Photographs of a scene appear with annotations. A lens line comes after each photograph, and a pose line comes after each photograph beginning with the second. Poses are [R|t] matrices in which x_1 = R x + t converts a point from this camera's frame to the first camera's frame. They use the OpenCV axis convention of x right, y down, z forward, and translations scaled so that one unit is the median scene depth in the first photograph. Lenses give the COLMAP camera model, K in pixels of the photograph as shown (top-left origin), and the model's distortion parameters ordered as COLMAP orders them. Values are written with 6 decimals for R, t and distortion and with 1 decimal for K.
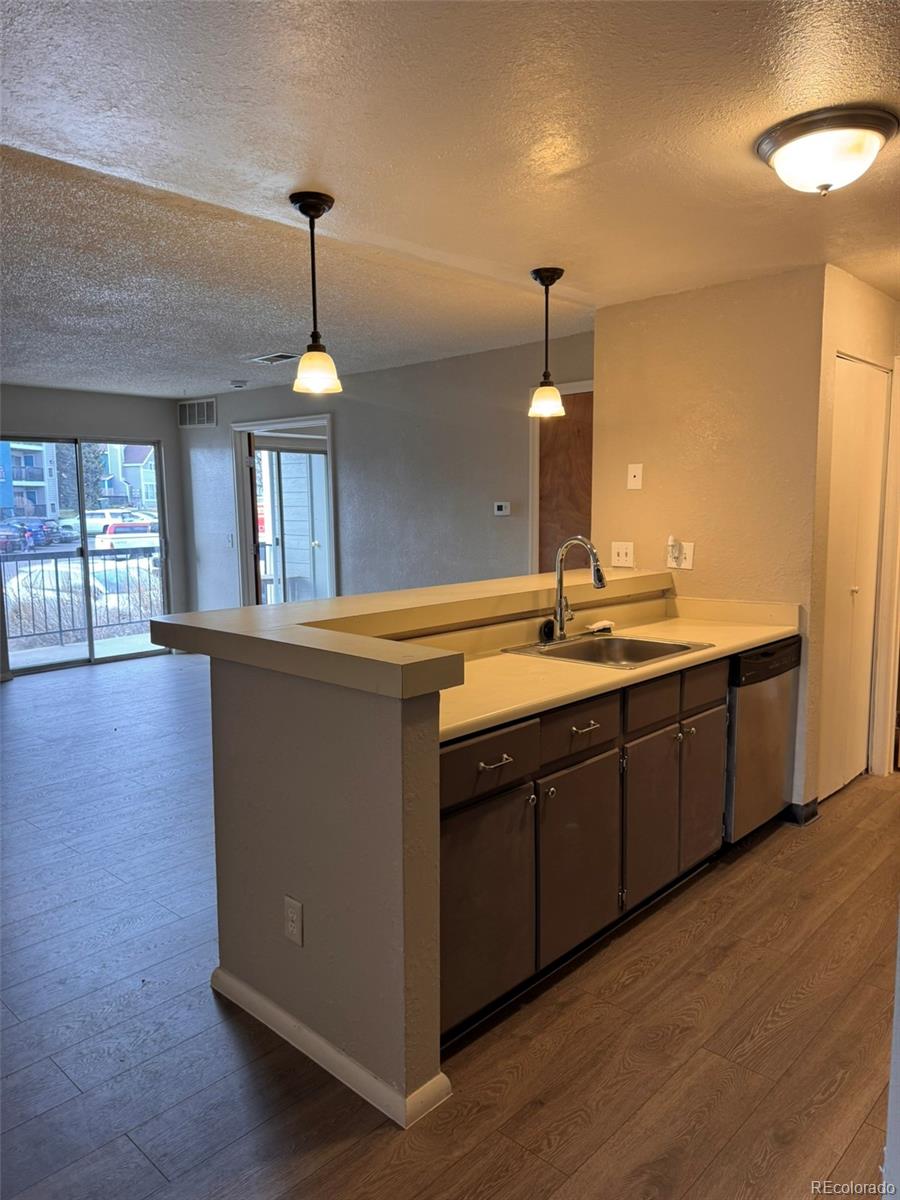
lens RADIAL K [[844.6, 0, 449.9], [0, 844.6, 598.7], [0, 0, 1]] dist [0.025585, -0.027733]
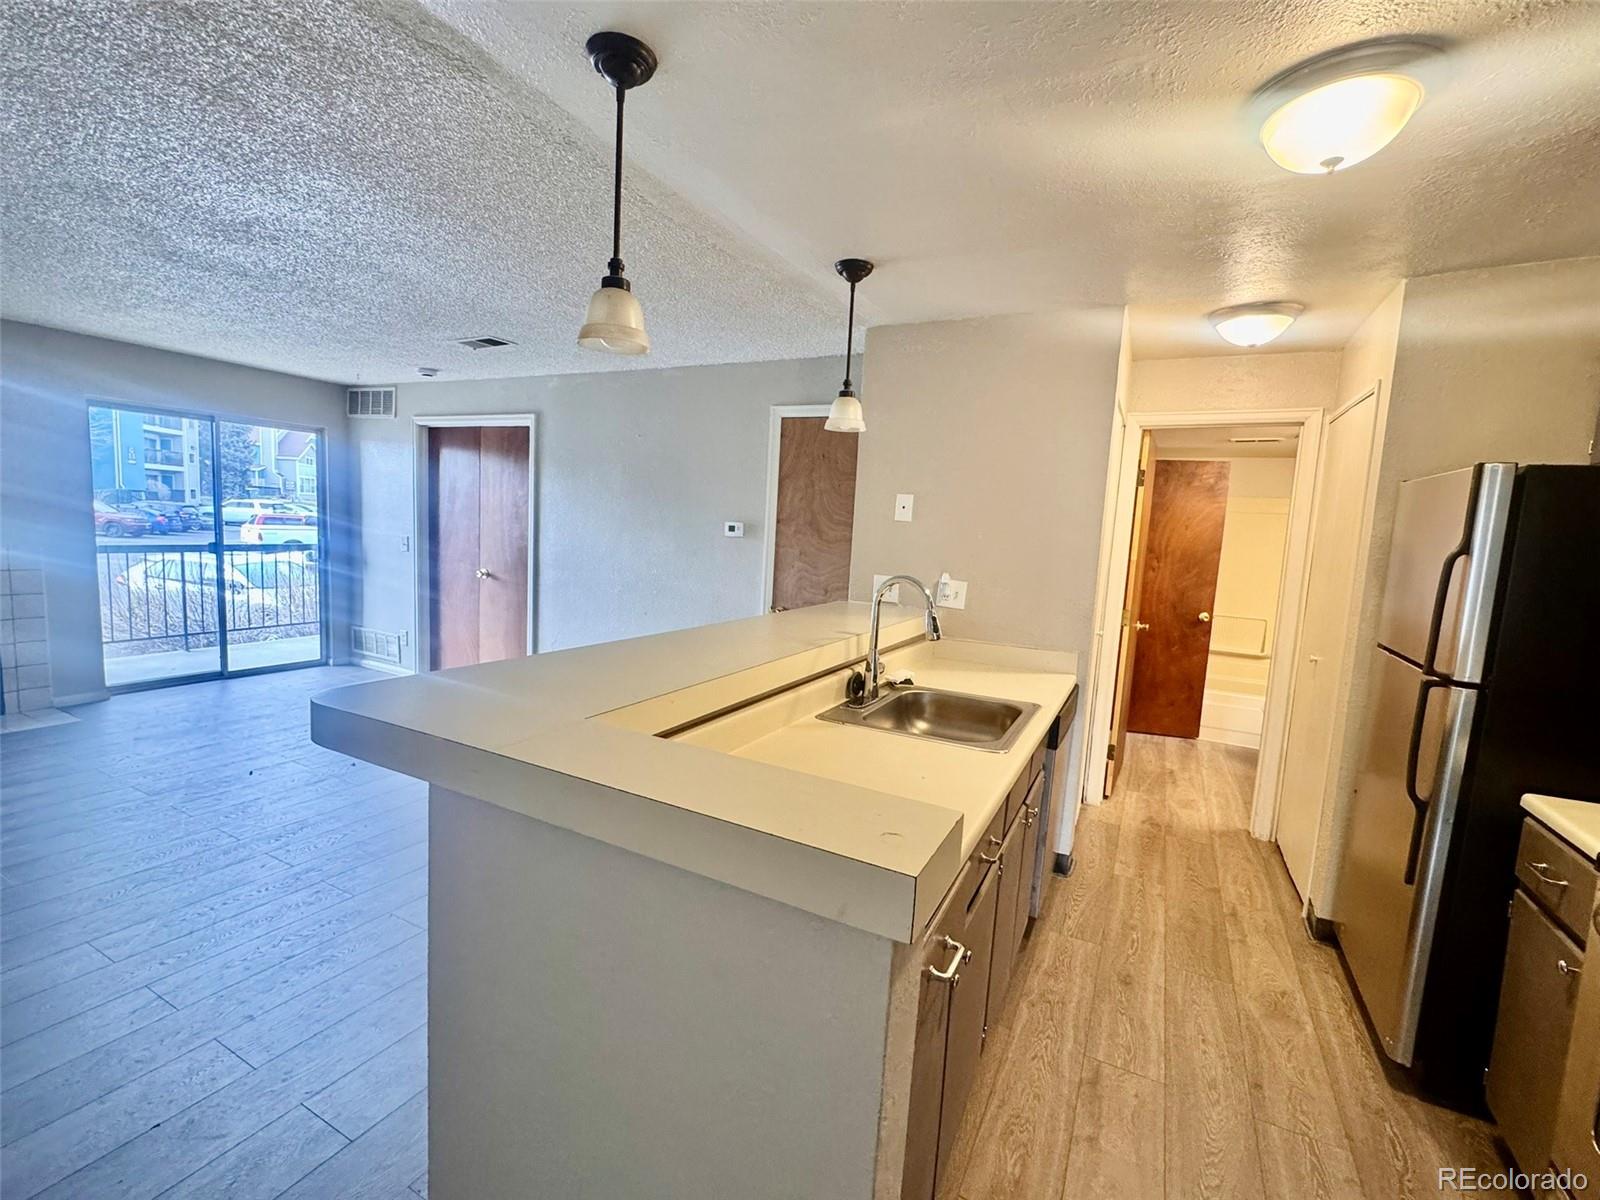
lens RADIAL K [[698.8, 0, 798.6], [0, 698.8, 599.1], [0, 0, 1]] dist [-0.004822, 0.001346]
pose [[0.960617, 0.033790, 0.275814, -0.083391], [-0.033317, 0.999424, -0.006404, -0.026113], [-0.275872, -0.003038, 0.961190, 0.222566]]
